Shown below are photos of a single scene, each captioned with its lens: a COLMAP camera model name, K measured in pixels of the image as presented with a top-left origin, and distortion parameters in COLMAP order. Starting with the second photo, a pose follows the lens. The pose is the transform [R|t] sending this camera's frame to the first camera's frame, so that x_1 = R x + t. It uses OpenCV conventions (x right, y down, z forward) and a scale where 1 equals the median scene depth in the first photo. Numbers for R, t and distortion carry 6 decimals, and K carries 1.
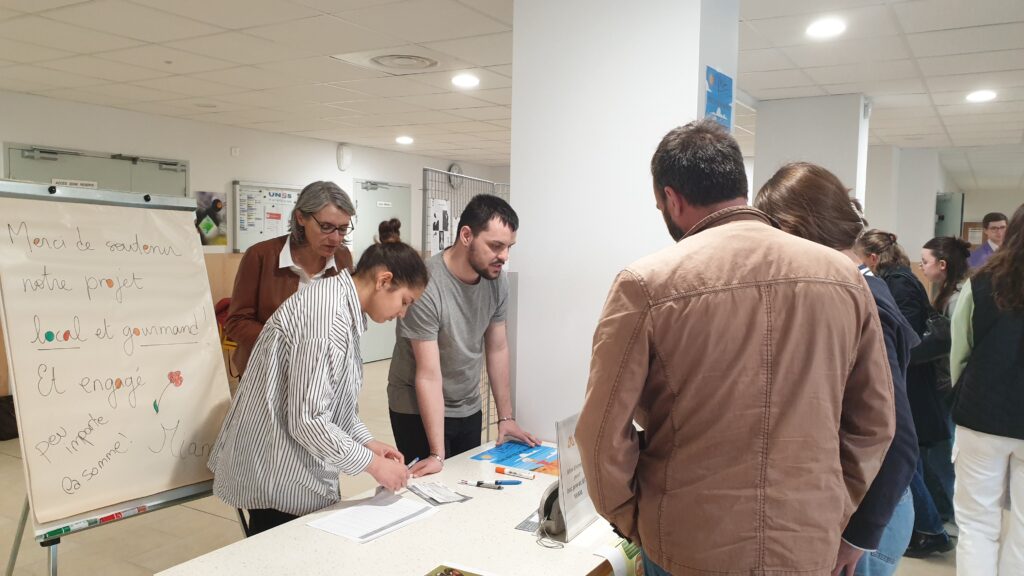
lens RADIAL K [[812.8, 0, 508.3], [0, 812.8, 284.0], [0, 0, 1]] dist [-0.009357, 0.001131]
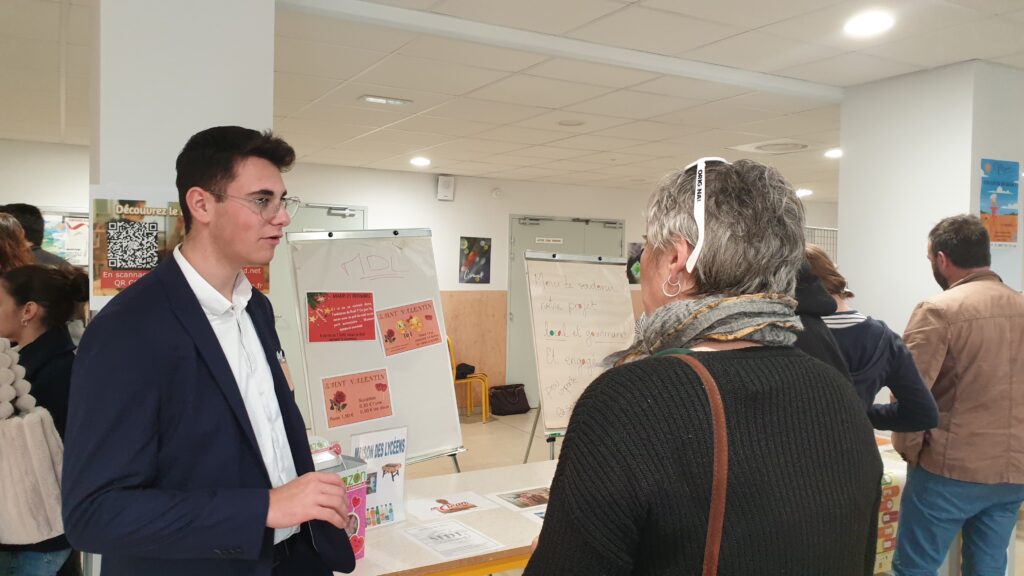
lens RADIAL K [[812.8, 0, 510.6], [0, 812.8, 284.9], [0, 0, 1]] dist [-0.009357, 0.001131]
pose [[0.871067, 0.011276, -0.491036, 0.223800], [-0.033195, 0.998802, -0.035950, 0.018144], [0.490042, 0.047615, 0.870397, -0.558547]]
